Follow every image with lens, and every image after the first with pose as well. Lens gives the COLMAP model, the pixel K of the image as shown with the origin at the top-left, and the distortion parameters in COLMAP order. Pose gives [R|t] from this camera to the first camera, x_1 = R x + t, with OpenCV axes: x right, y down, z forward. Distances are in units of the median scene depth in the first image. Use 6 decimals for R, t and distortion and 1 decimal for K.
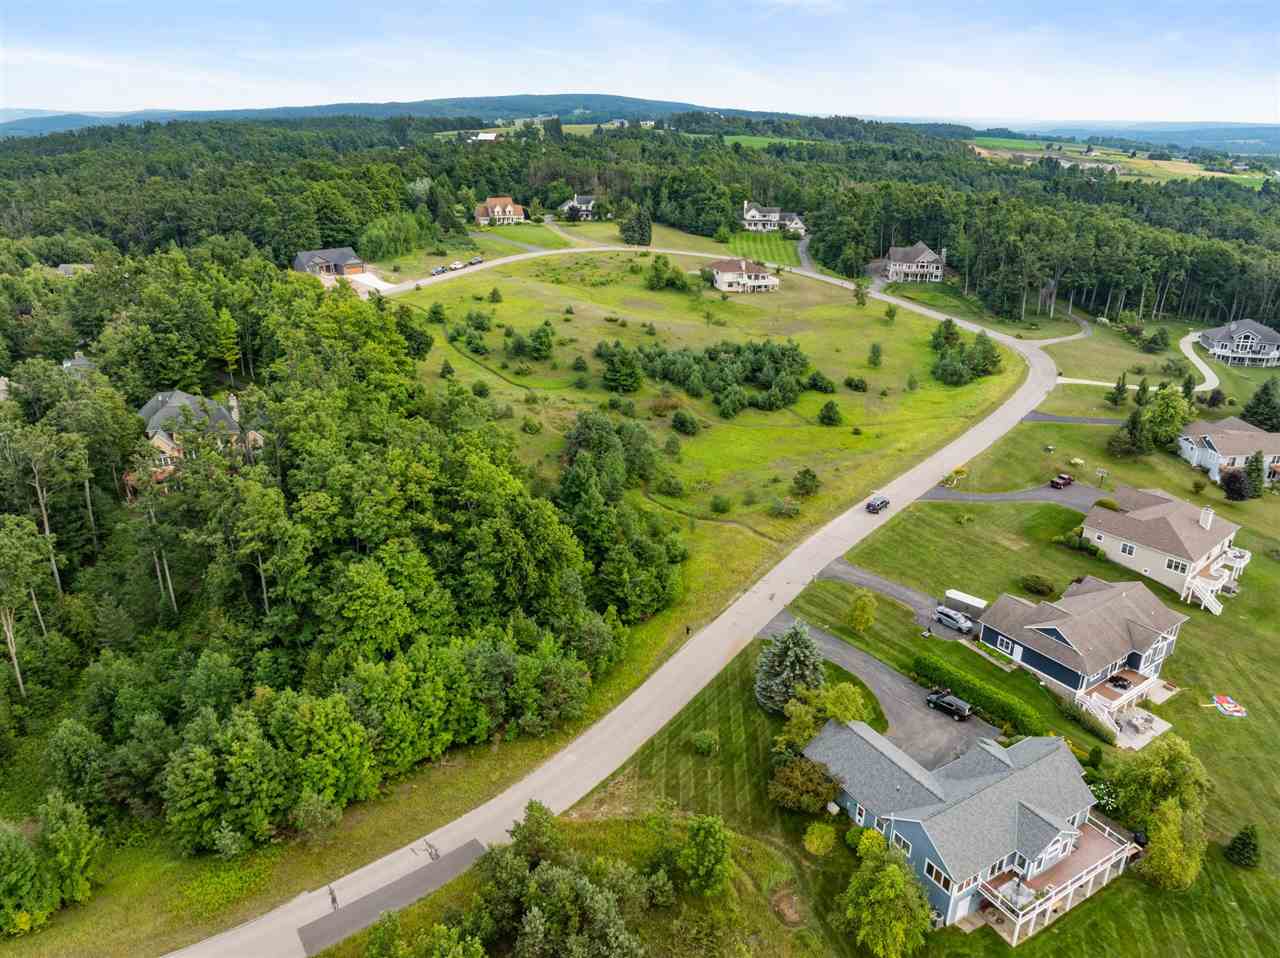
lens RADIAL K [[899.9, 0, 641.3], [0, 899.9, 485.1], [0, 0, 1]] dist [-0.048016, 0.024586]
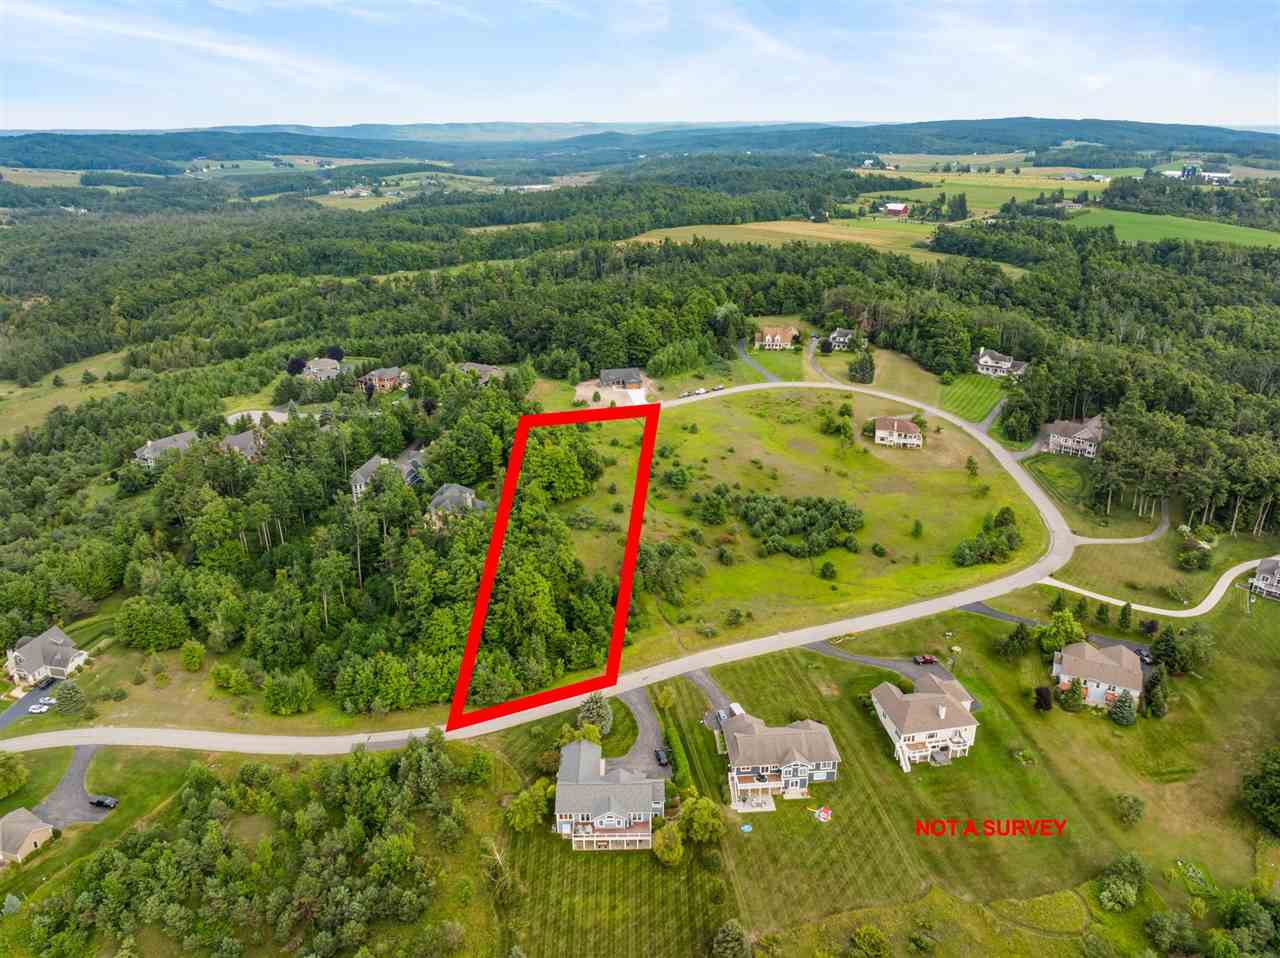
lens RADIAL K [[899.9, 0, 638.9], [0, 899.9, 475.7], [0, 0, 1]] dist [-0.048016, 0.024586]
pose [[0.865982, 0.176307, -0.467964, 0.540843], [-0.183893, 0.982493, 0.029858, -0.195945], [0.465035, 0.060199, 0.883243, -0.377072]]
